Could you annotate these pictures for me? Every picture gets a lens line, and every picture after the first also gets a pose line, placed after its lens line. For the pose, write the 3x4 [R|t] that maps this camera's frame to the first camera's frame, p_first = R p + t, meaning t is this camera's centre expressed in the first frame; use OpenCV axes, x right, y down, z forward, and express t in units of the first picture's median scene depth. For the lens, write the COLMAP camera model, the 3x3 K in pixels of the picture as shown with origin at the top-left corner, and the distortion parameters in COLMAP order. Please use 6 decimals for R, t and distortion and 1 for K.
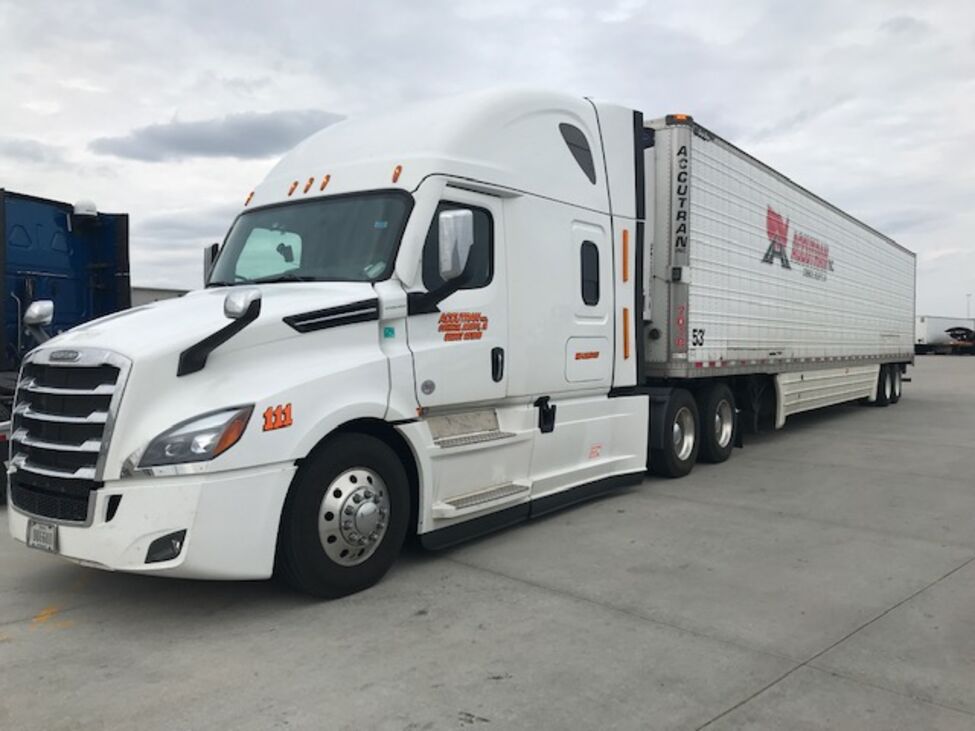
lens RADIAL K [[779.8, 0, 487.5], [0, 779.8, 365.5], [0, 0, 1]] dist [0.078292, -0.001656]
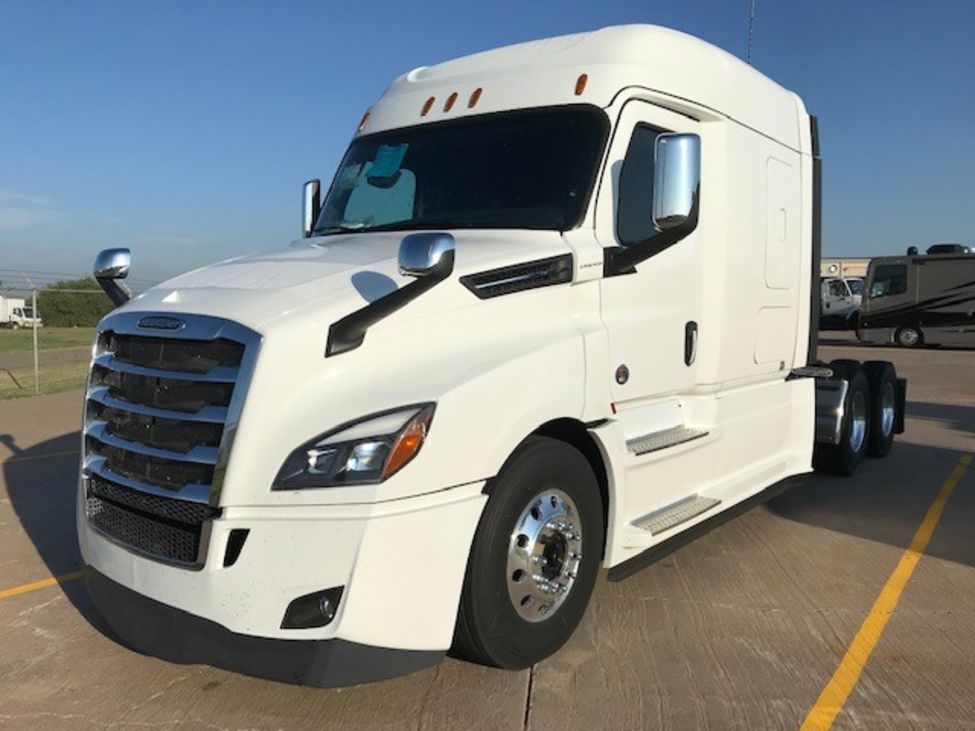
lens RADIAL K [[782.4, 0, 487.5], [0, 782.4, 365.5], [0, 0, 1]] dist [0.092156, 0.001217]
pose [[0.998846, 0.030316, -0.037262, -0.184831], [-0.028238, 0.998082, 0.055096, -0.019087], [0.038861, -0.053980, 0.997786, 0.261093]]
